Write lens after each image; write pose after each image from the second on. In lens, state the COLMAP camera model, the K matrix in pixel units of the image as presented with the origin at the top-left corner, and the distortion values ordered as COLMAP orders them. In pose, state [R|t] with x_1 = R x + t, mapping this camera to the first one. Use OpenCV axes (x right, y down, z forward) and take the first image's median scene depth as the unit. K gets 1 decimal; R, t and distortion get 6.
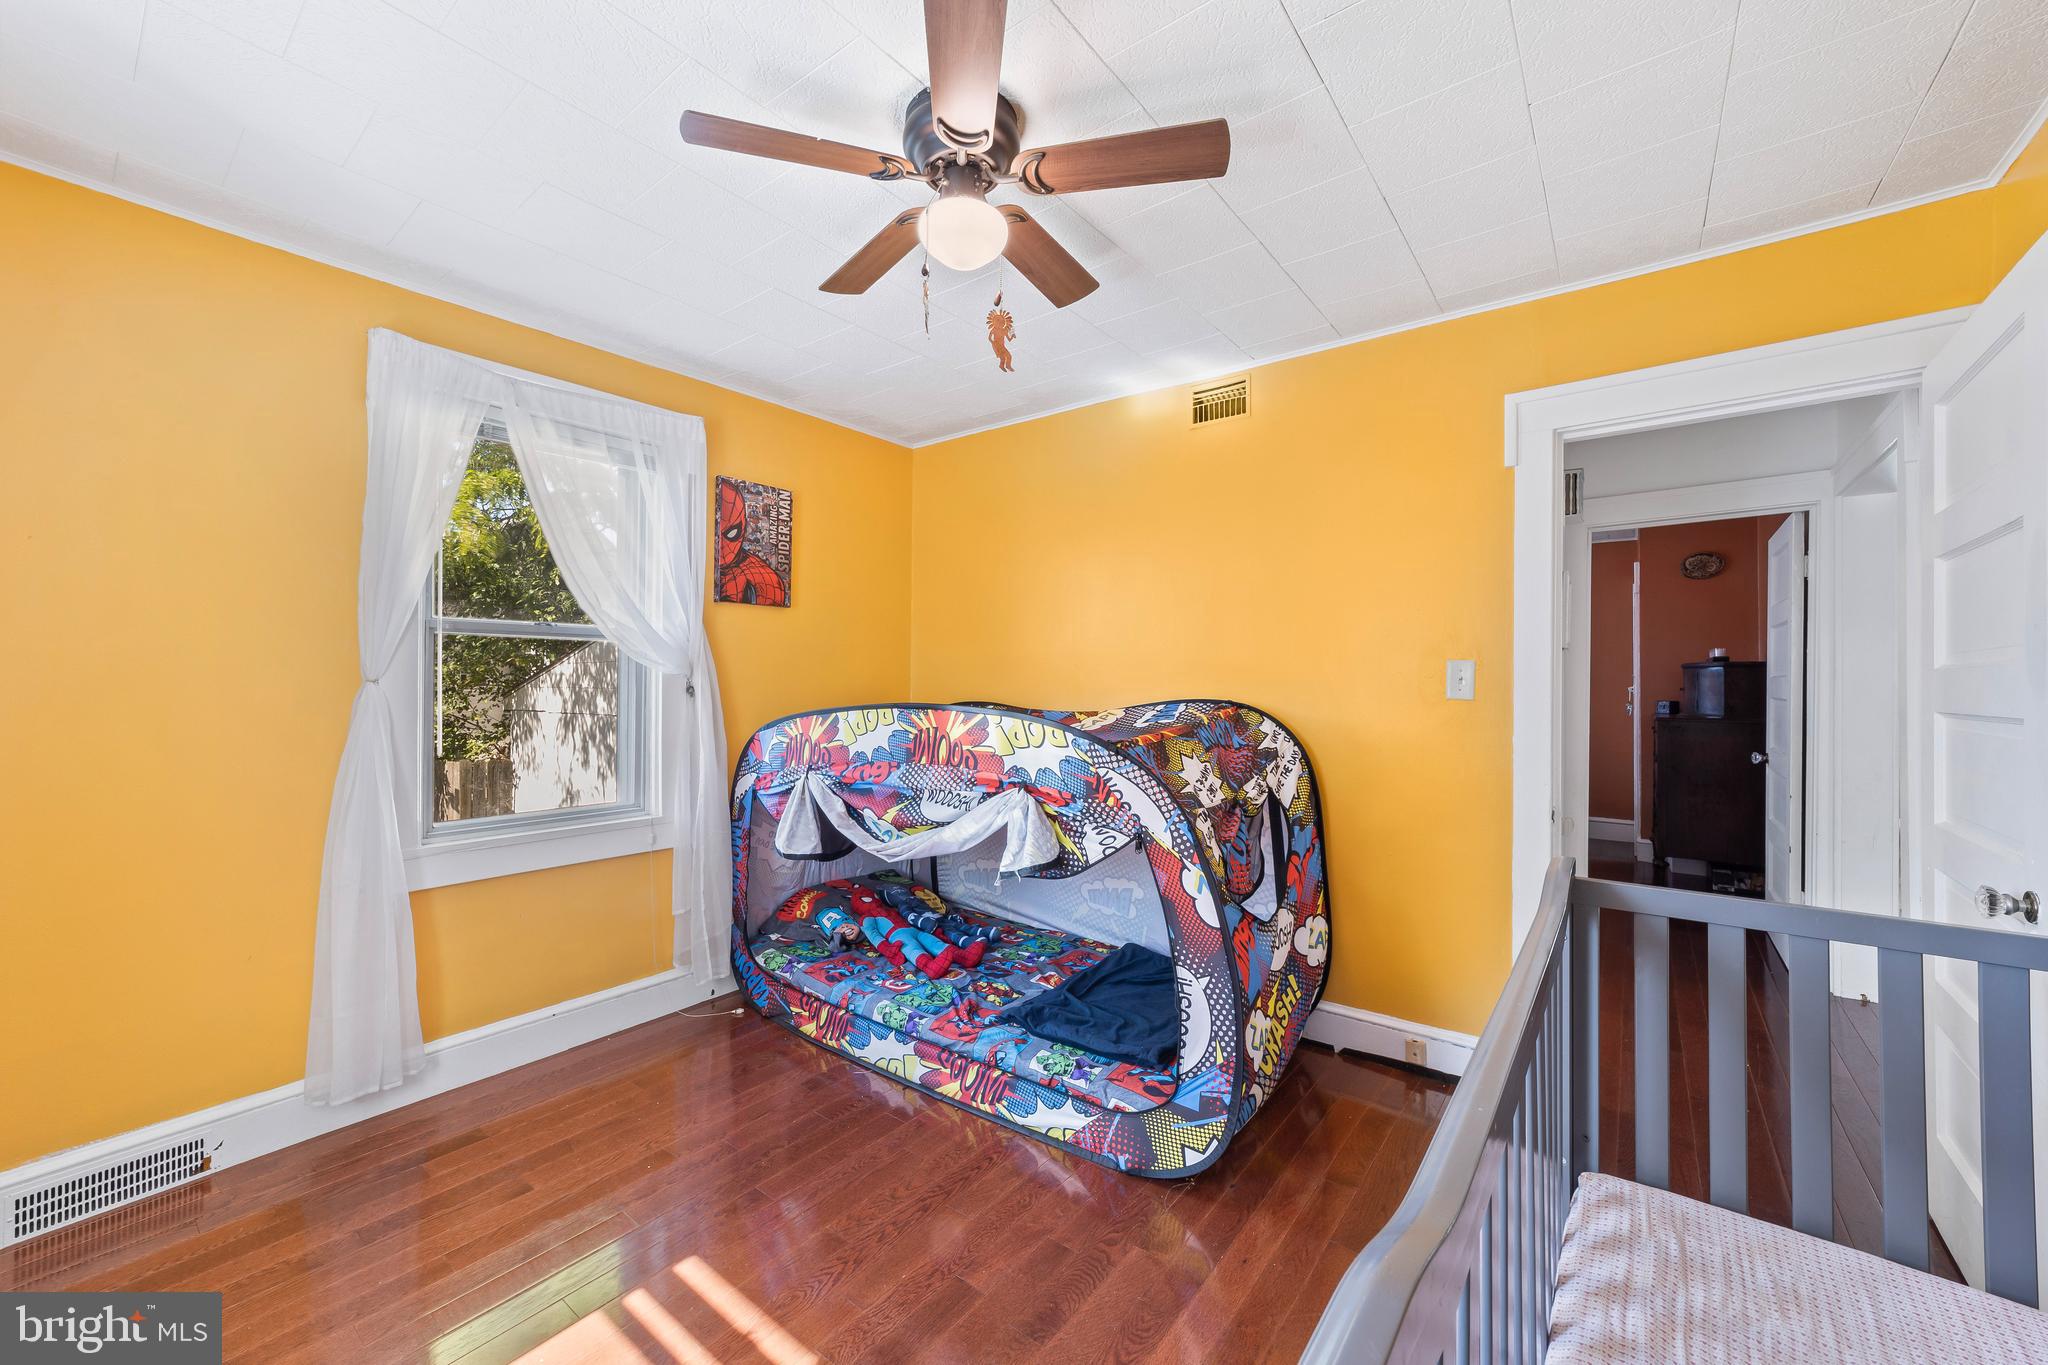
lens RADIAL K [[796.5, 0, 1024.0], [0, 796.5, 682.5], [0, 0, 1]] dist [0.020777, 0.000061]
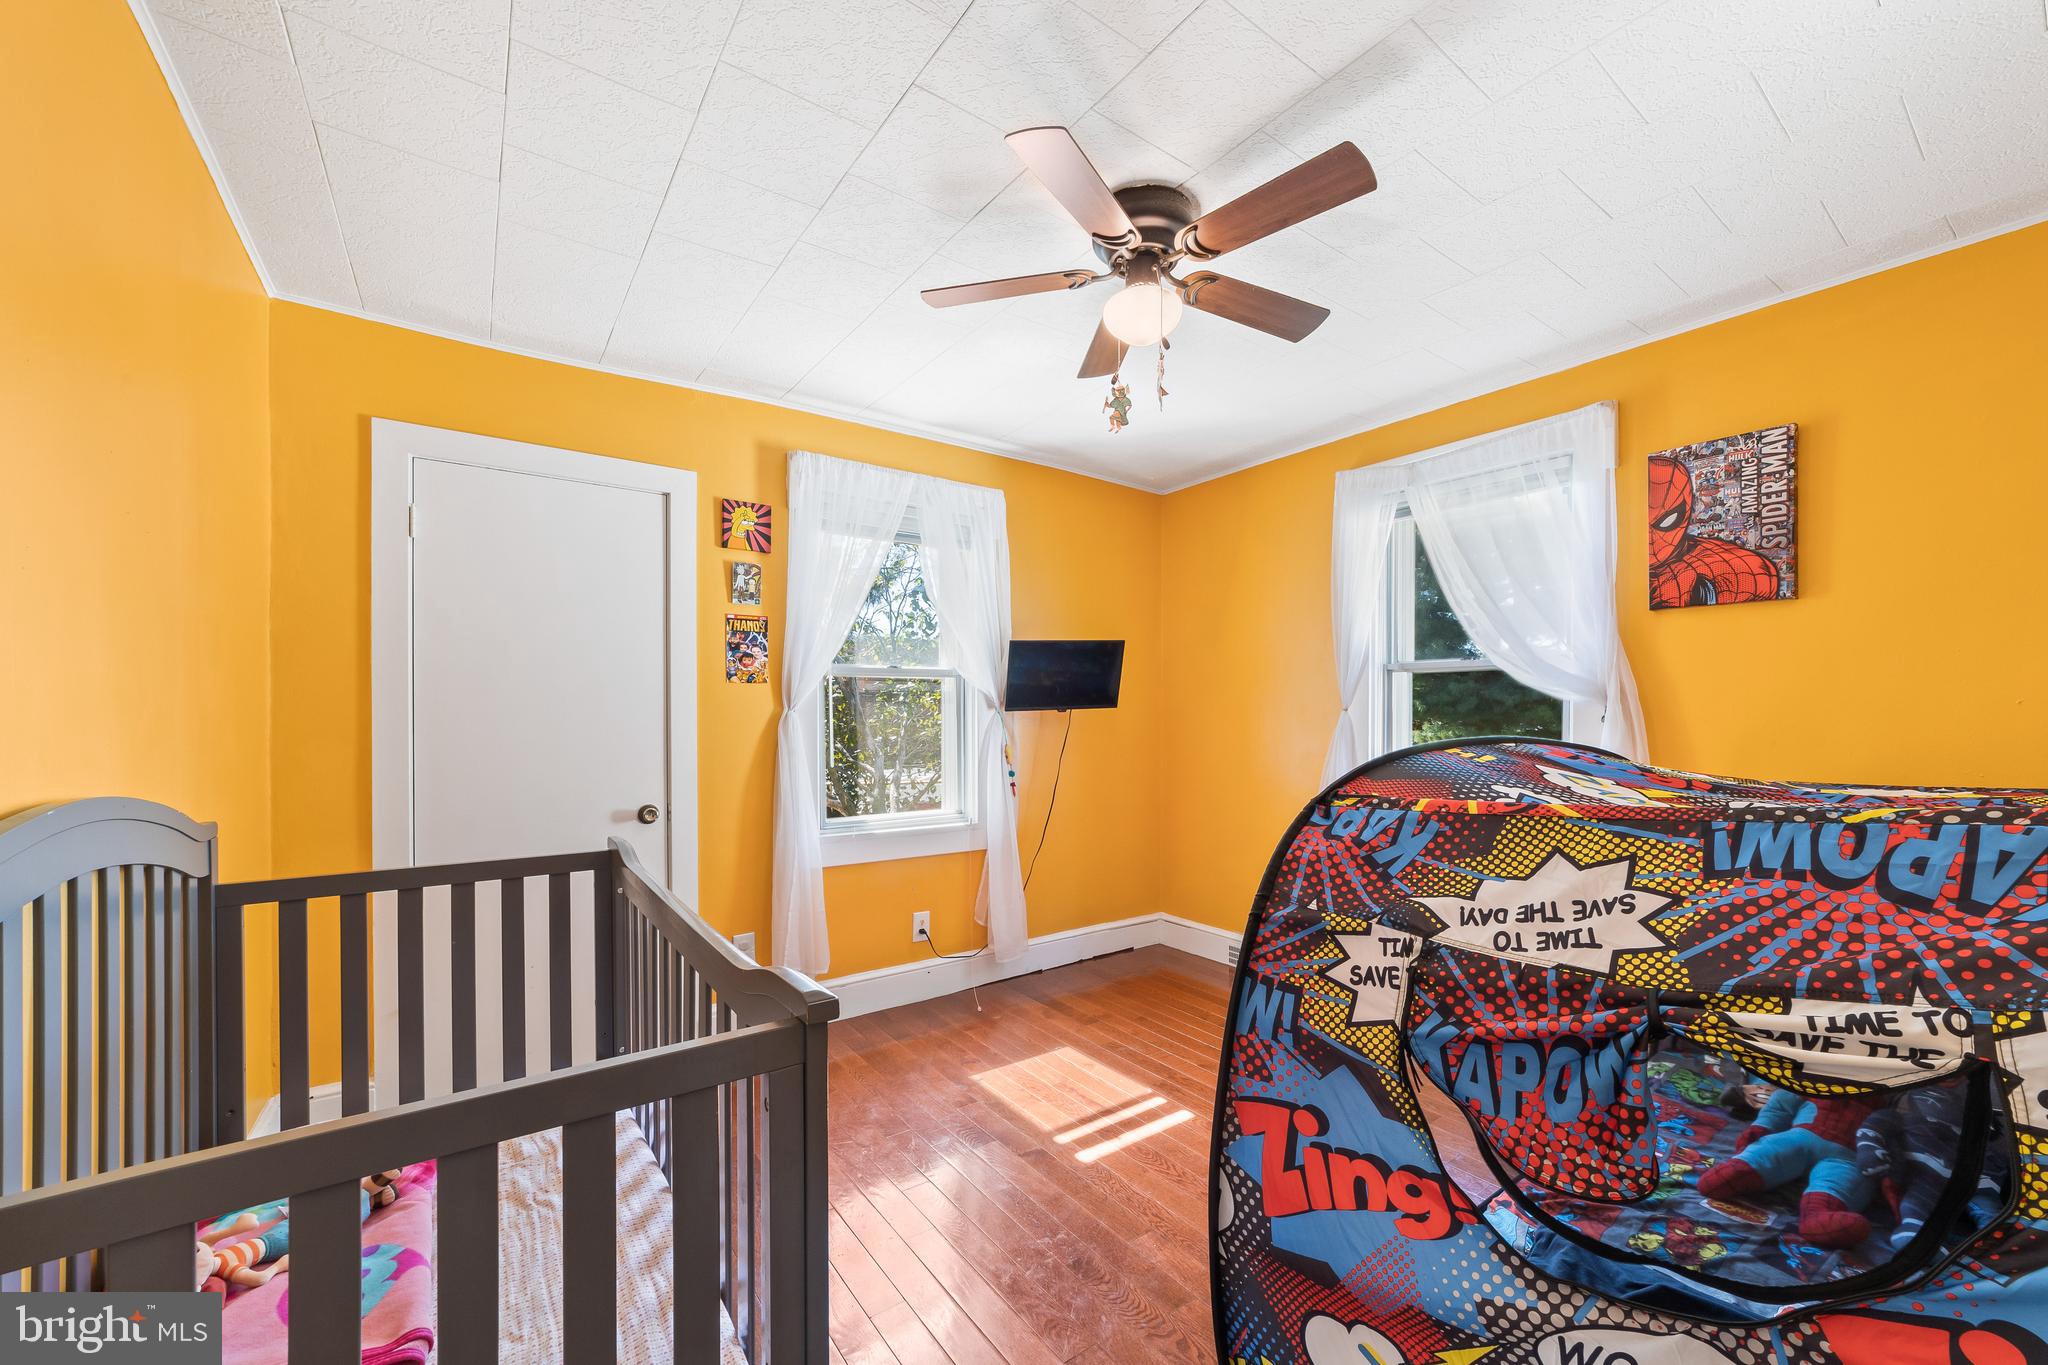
lens RADIAL K [[781.5, 0, 1019.7], [0, 781.5, 700.9], [0, 0, 1]] dist [0.001746, 0.000128]
pose [[-0.287075, -0.011280, -0.957842, 0.542219], [-0.009130, 0.999917, -0.009039, 0.002807], [0.957865, 0.006150, -0.287154, 0.604133]]
